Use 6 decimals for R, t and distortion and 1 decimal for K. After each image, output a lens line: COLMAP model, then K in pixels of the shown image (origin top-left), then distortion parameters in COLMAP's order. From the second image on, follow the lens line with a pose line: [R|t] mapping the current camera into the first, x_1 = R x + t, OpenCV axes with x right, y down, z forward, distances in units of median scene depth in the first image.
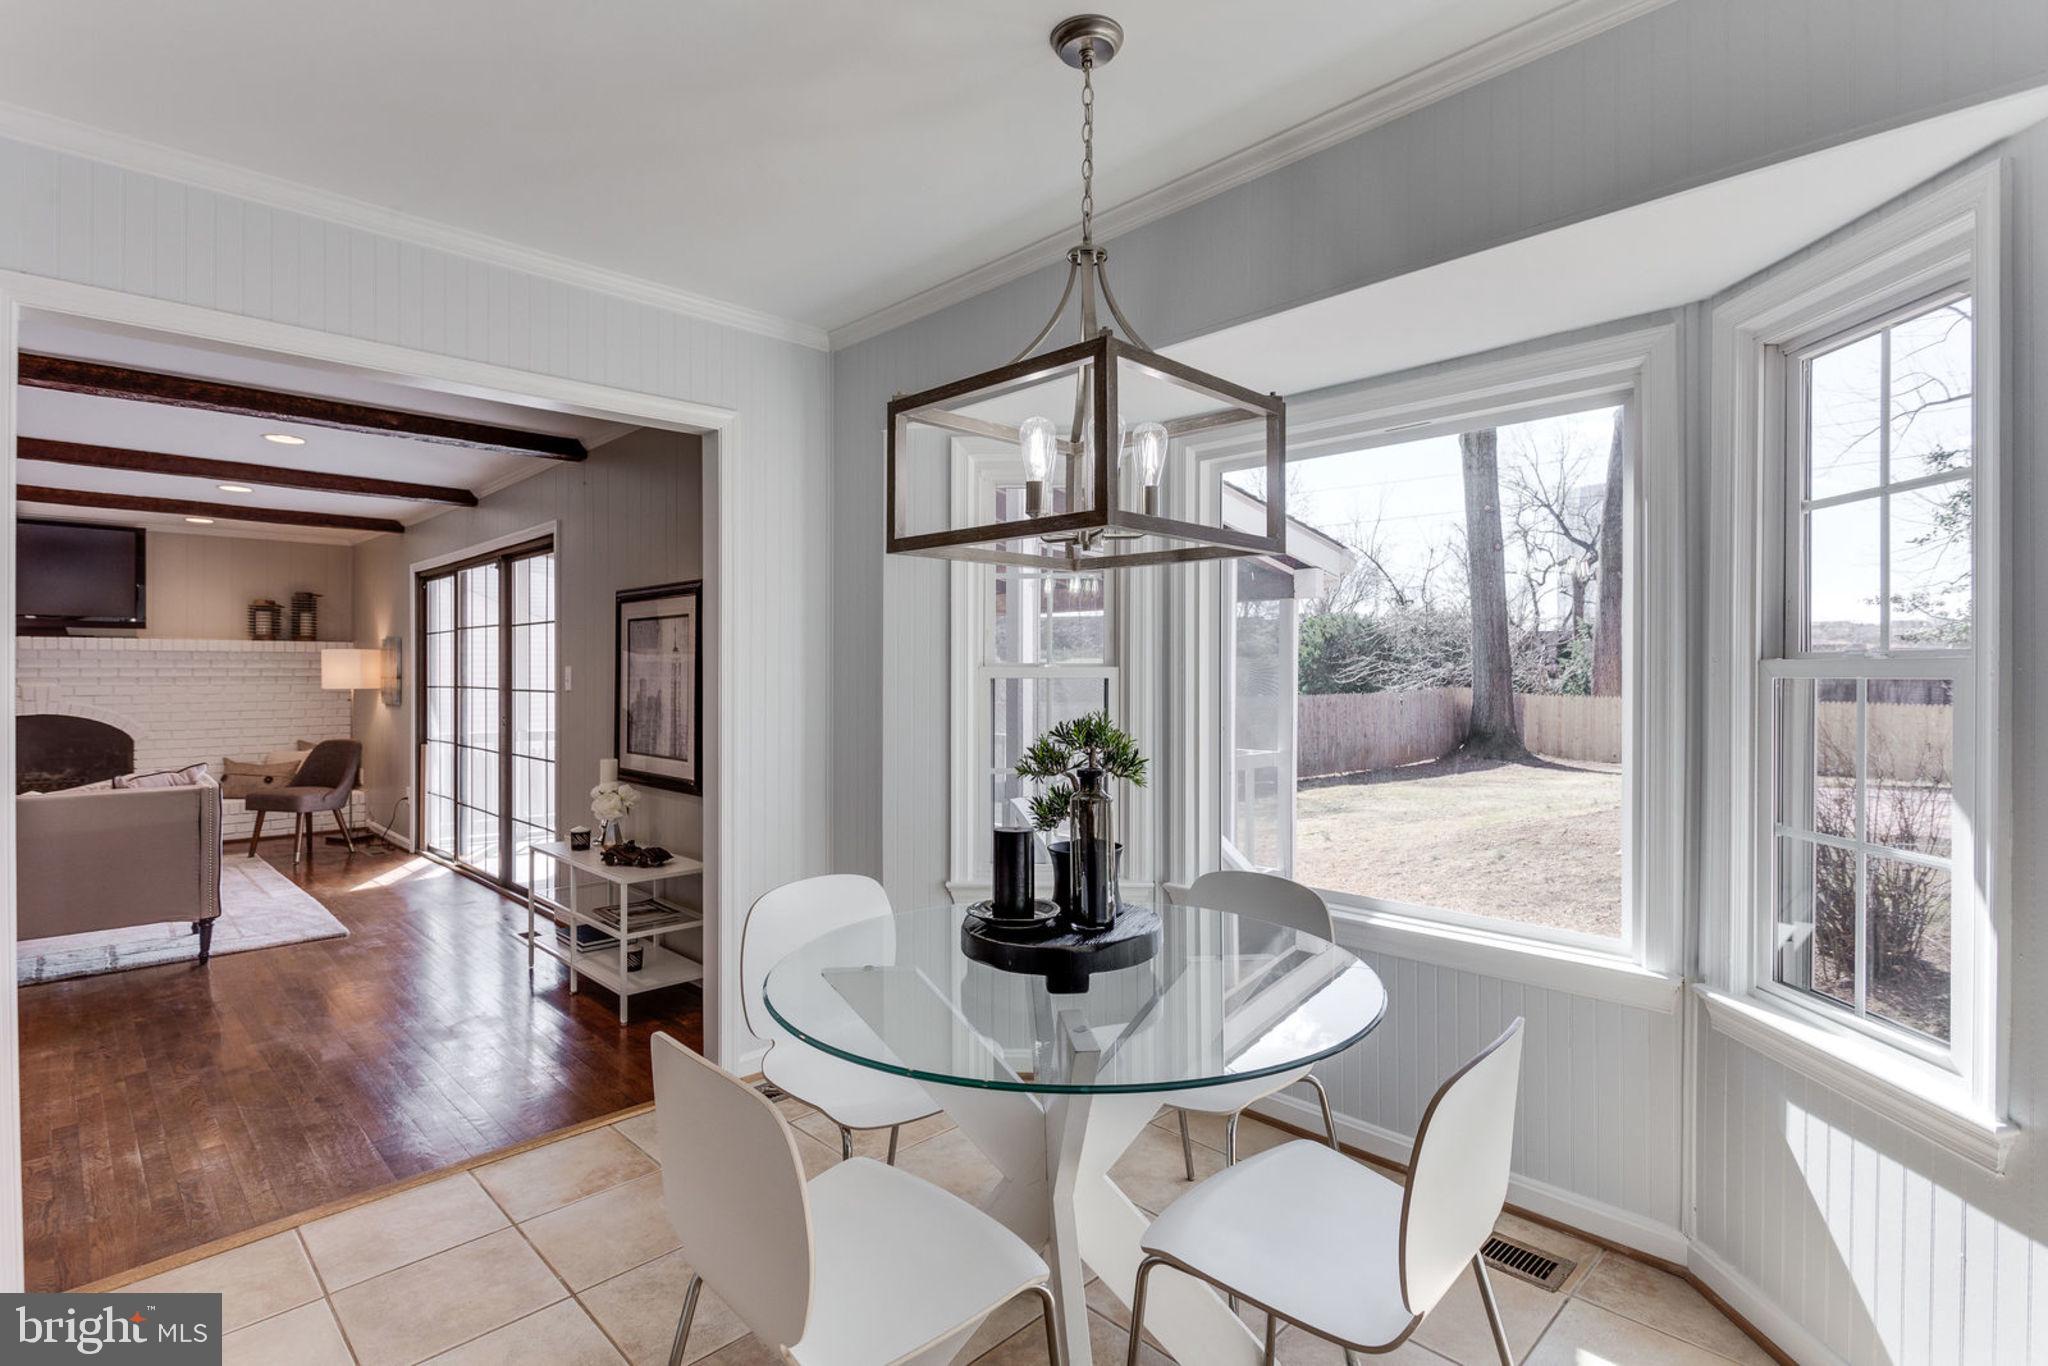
lens RADIAL K [[975.5, 0, 1023.1], [0, 975.5, 673.4], [0, 0, 1]] dist [0.002881, 0.000526]
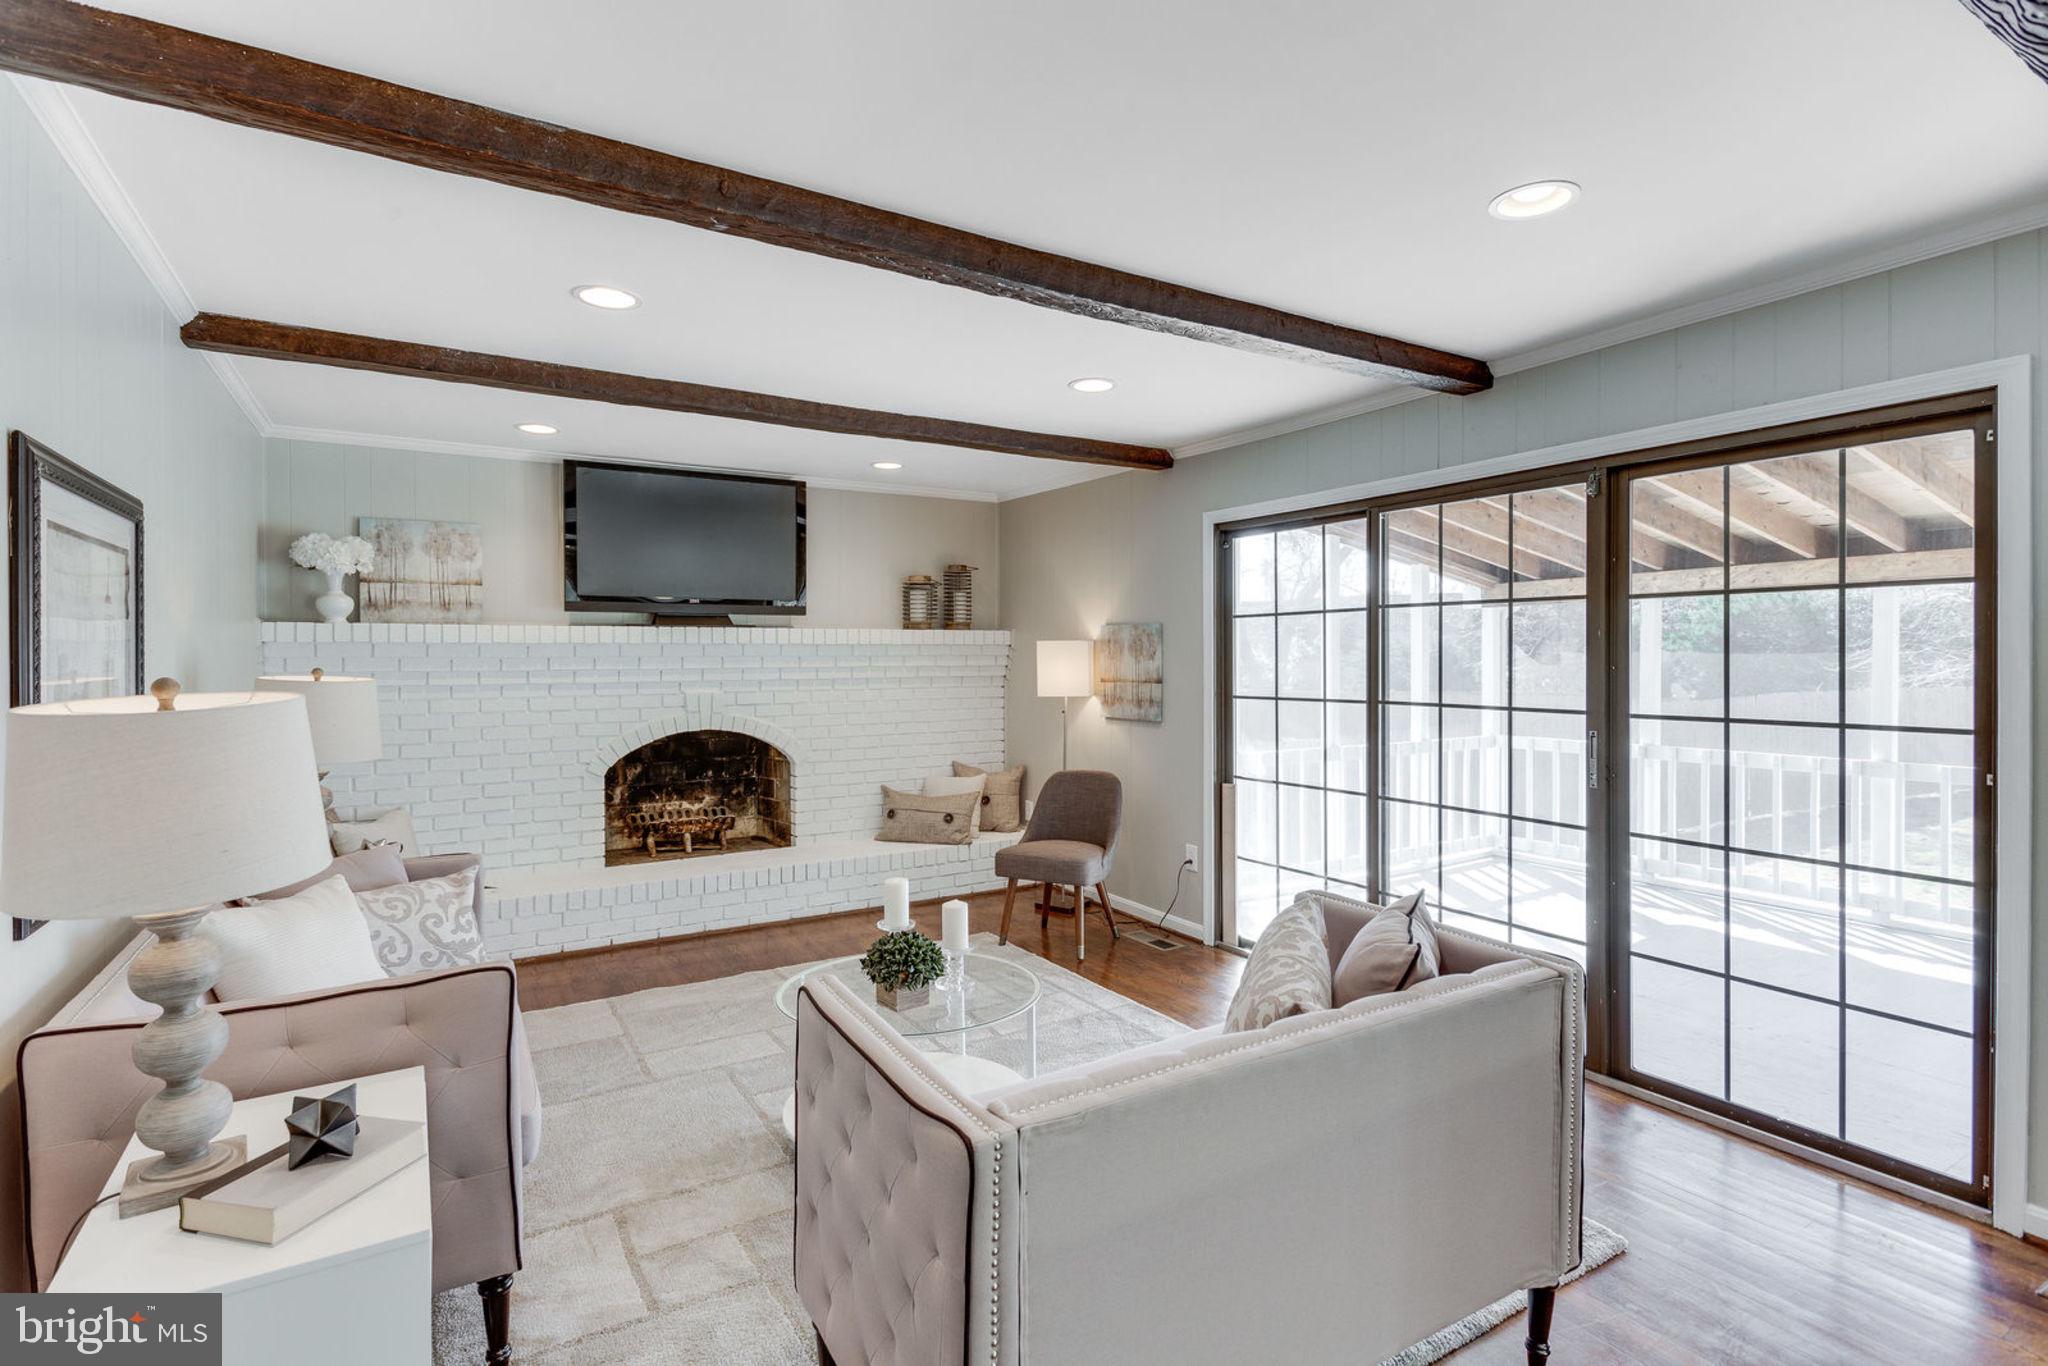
lens RADIAL K [[975.5, 0, 1023.1], [0, 975.5, 673.4], [0, 0, 1]] dist [0.002881, 0.000526]
pose [[0.973447, 0.000643, -0.228910, -0.548724], [0.002092, 0.999929, 0.011705, -0.008982], [0.228901, -0.011873, 0.973377, 0.298653]]
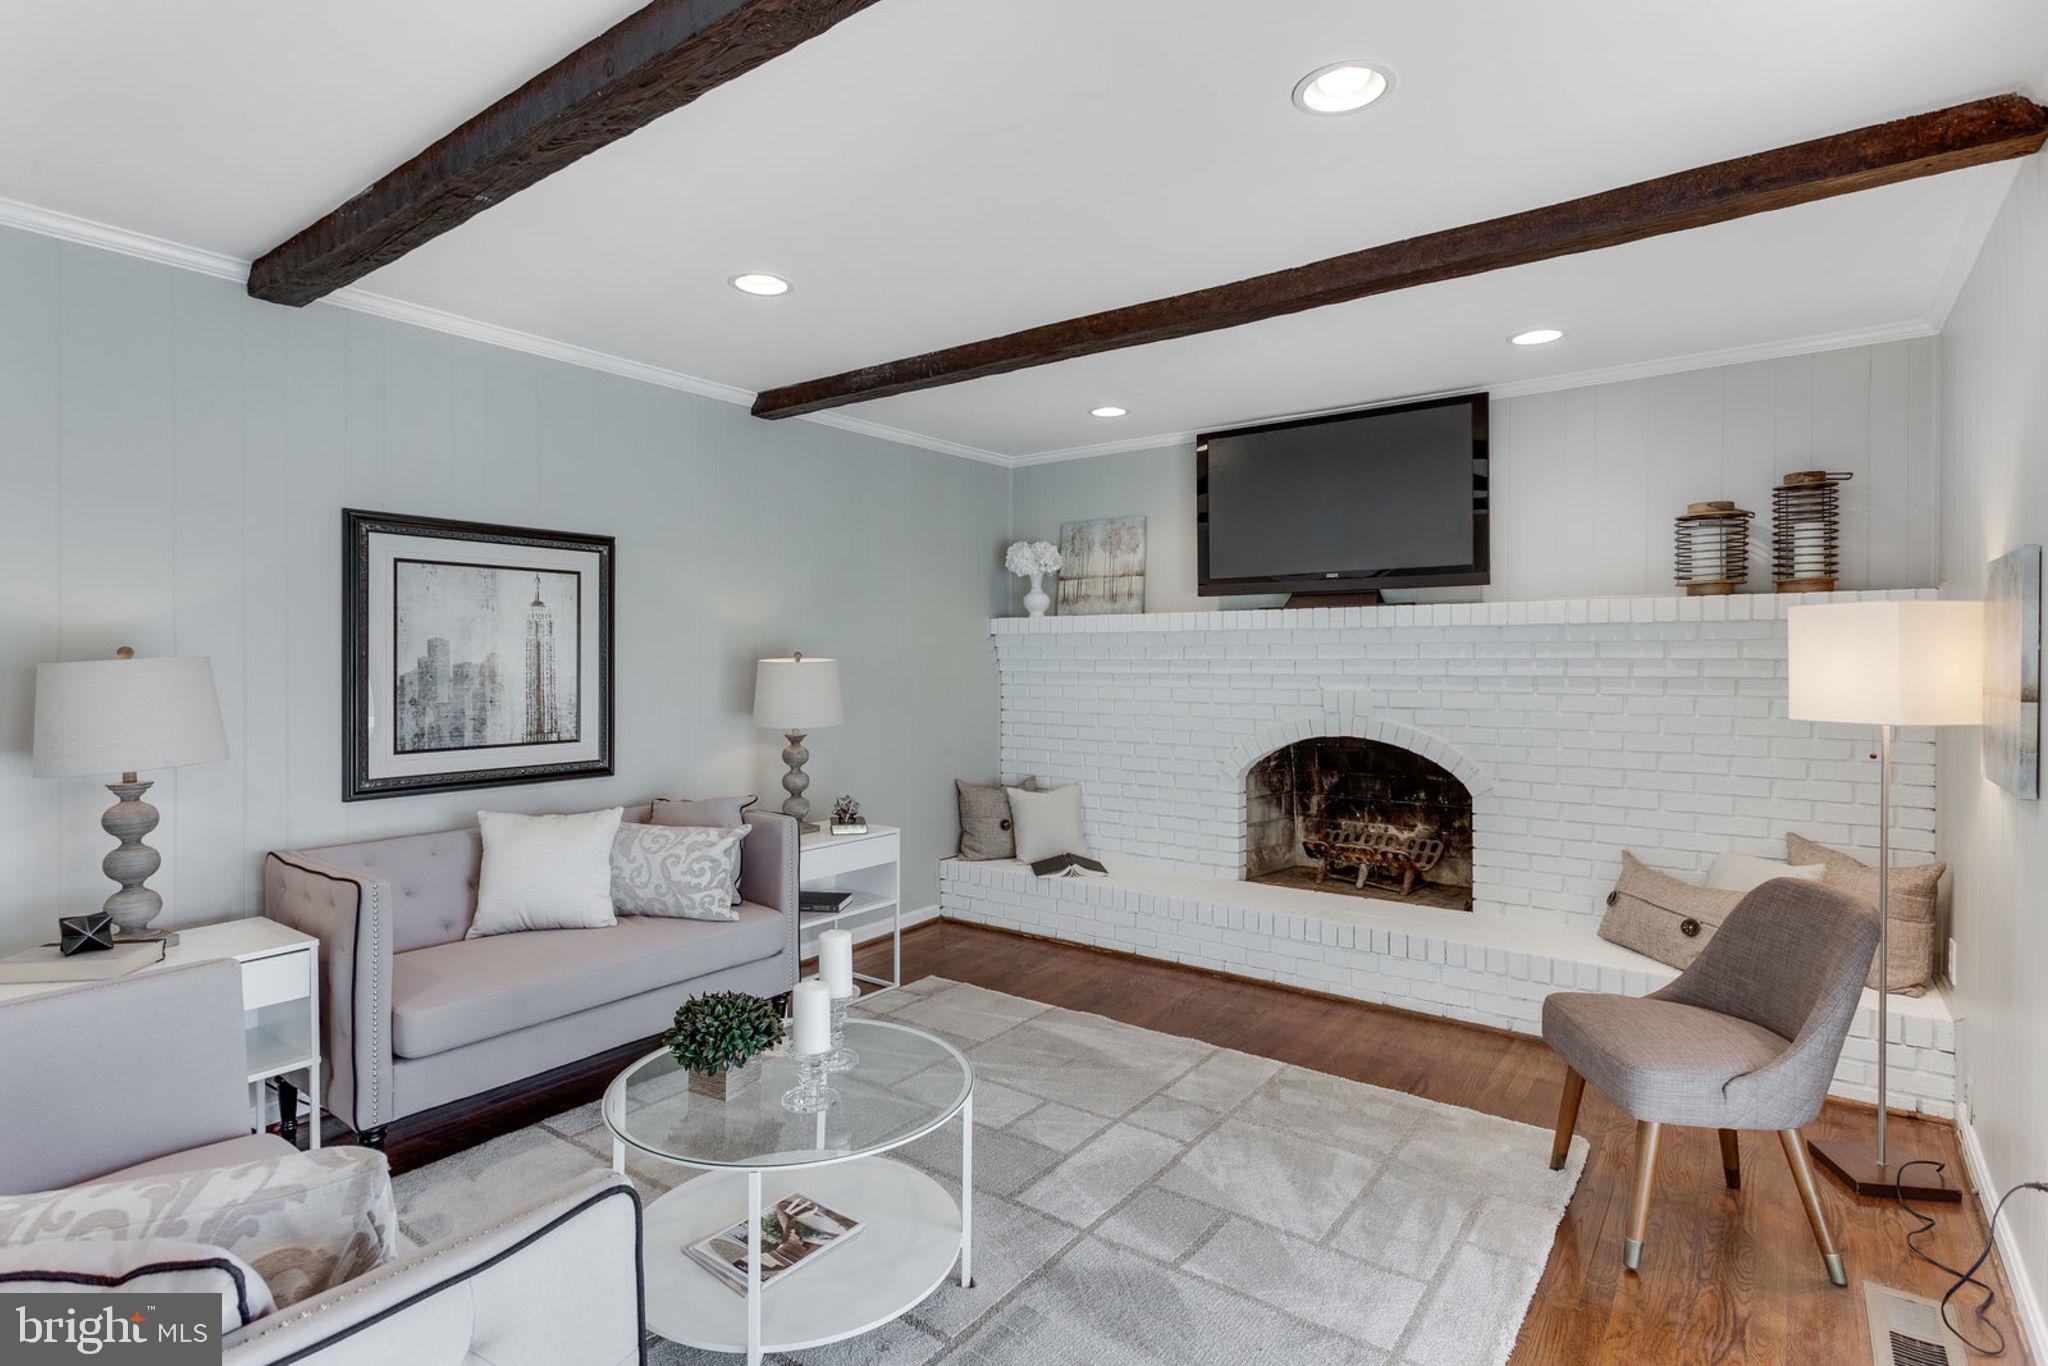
lens RADIAL K [[1009.7, 0, 1028.2], [0, 1009.7, 668.0], [0, 0, 1]] dist [0.012874, 0.000316]
pose [[0.153340, 0.009483, -0.988128, -0.389920], [-0.004599, 0.999950, 0.008883, -0.004096], [0.988163, 0.003182, 0.153376, 0.655939]]
